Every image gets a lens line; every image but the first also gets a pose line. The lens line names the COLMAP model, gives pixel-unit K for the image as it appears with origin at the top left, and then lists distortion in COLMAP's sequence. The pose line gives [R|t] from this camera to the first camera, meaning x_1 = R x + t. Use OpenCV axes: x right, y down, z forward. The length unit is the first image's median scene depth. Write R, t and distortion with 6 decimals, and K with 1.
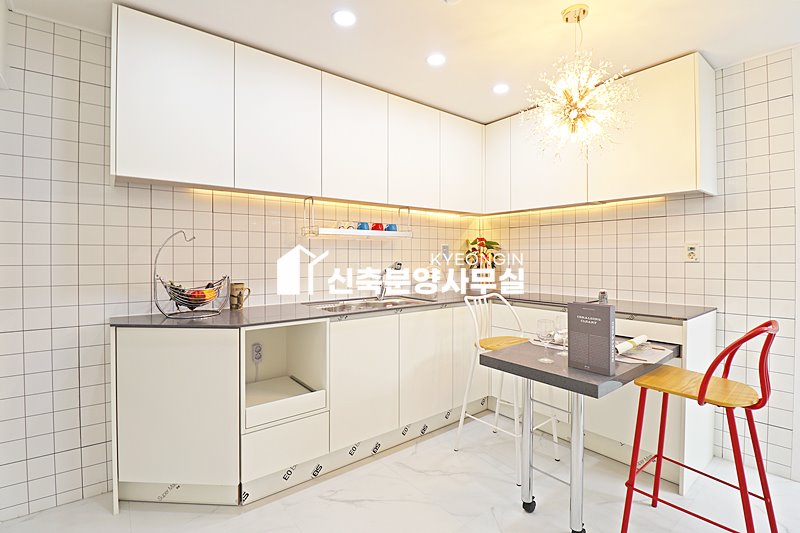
lens RADIAL K [[375.1, 0, 394.2], [0, 375.1, 264.9], [0, 0, 1]] dist [-0.000601, -0.006068]
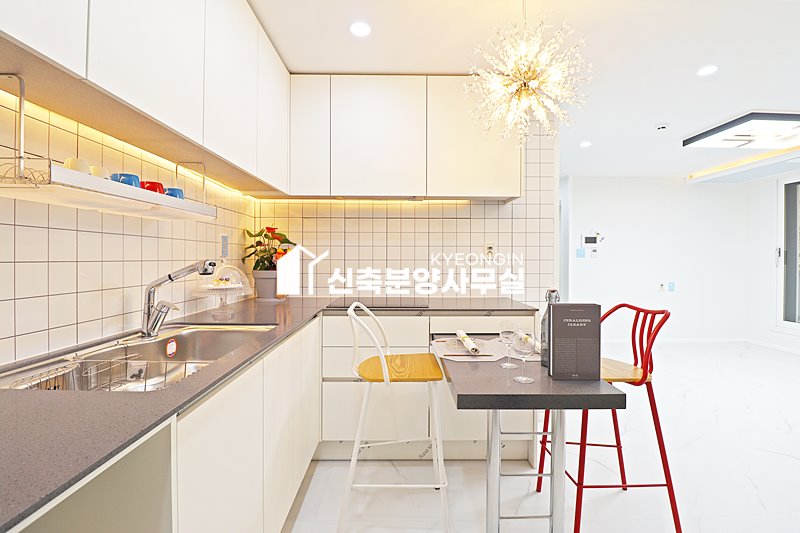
lens RADIAL K [[375.1, 0, 404.6], [0, 375.1, 261.8], [0, 0, 1]] dist [-0.000601, -0.006068]
pose [[0.590181, -0.007683, 0.807234, -0.277002], [0.013587, 0.999908, -0.000417, -0.003105], [-0.807156, 0.011214, 0.590231, 0.490718]]
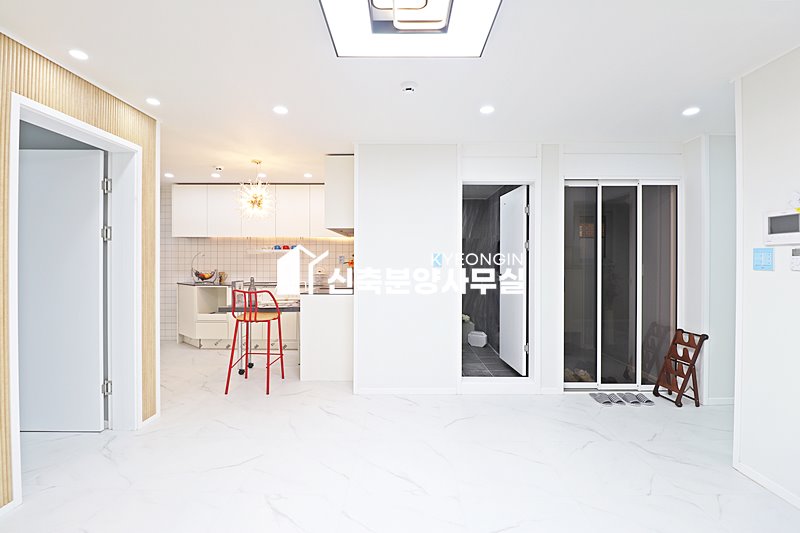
lens RADIAL K [[375.1, 0, 398.2], [0, 375.1, 262.9], [0, 0, 1]] dist [-0.000601, -0.006068]
pose [[0.782683, 0.006760, -0.622384, 2.255971], [-0.016628, 0.999811, -0.010051, -0.008172], [0.622199, 0.018216, 0.782647, -0.275129]]
